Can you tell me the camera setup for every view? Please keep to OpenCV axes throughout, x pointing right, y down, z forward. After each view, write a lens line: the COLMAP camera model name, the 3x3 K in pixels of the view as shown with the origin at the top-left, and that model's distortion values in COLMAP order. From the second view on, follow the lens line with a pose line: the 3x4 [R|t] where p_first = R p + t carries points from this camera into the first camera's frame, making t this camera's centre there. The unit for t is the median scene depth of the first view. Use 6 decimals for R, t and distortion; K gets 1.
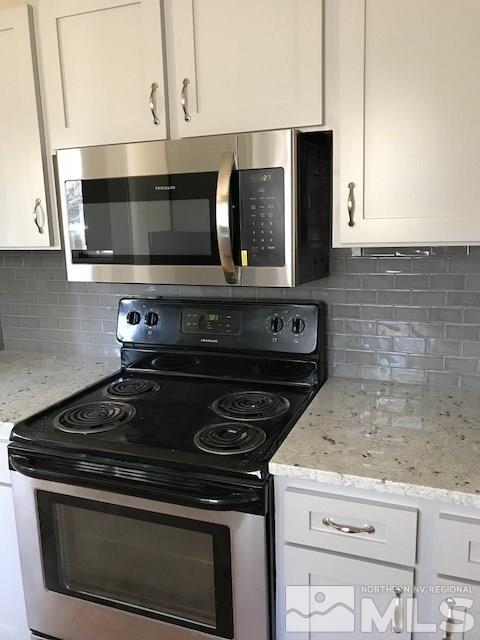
lens RADIAL K [[524.5, 0, 242.1], [0, 524.5, 305.2], [0, 0, 1]] dist [0.012367, -0.022904]
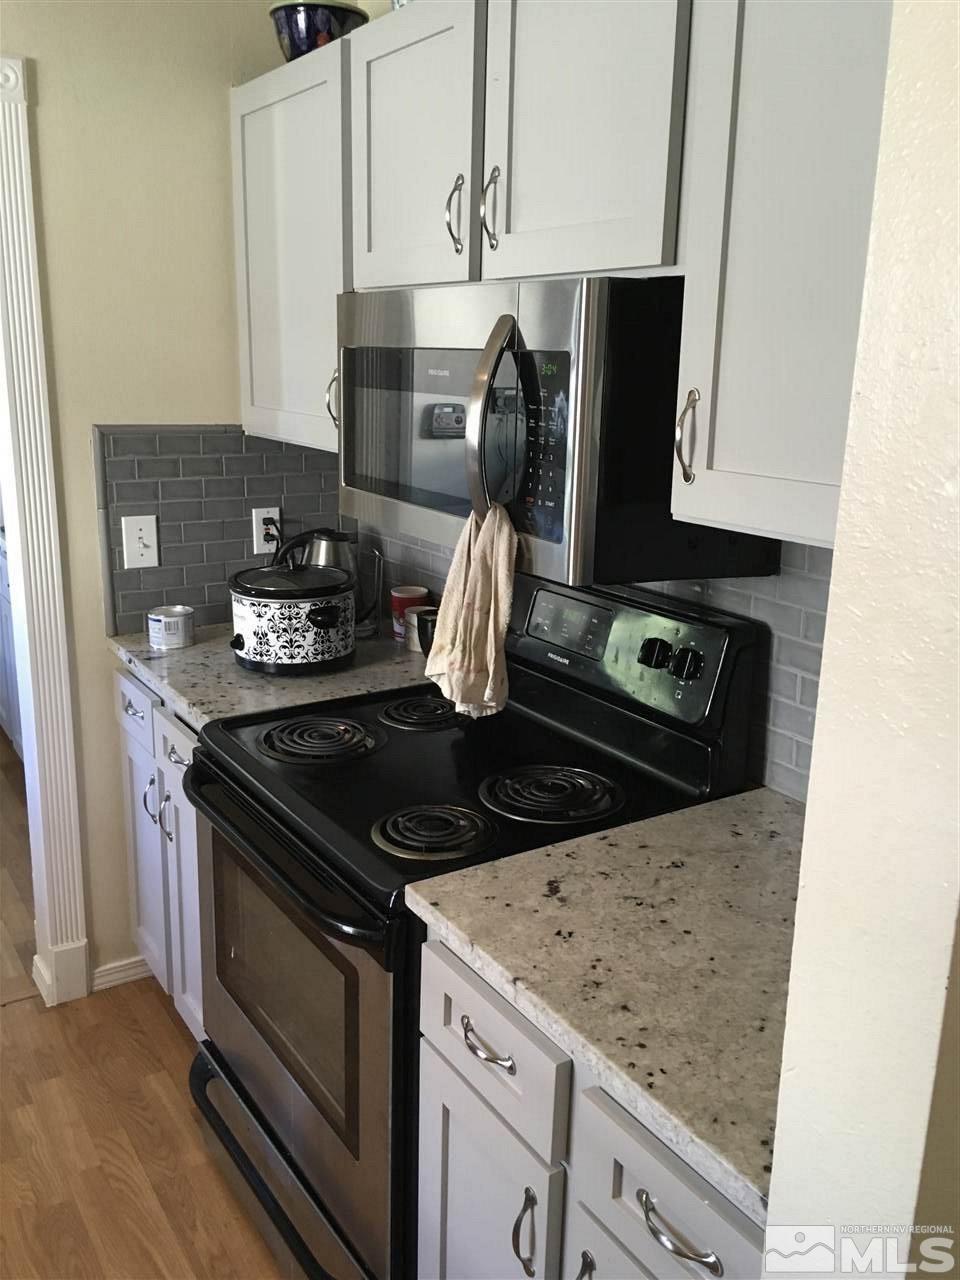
lens RADIAL K [[1049.1, 0, 486.7], [0, 1049.1, 628.5], [0, 0, 1]] dist [0.012367, -0.022904]
pose [[0.825842, 0.187760, -0.531725, 0.586819], [-0.148683, 0.982074, 0.115859, -0.101083], [0.543948, -0.016623, 0.838955, 0.092624]]
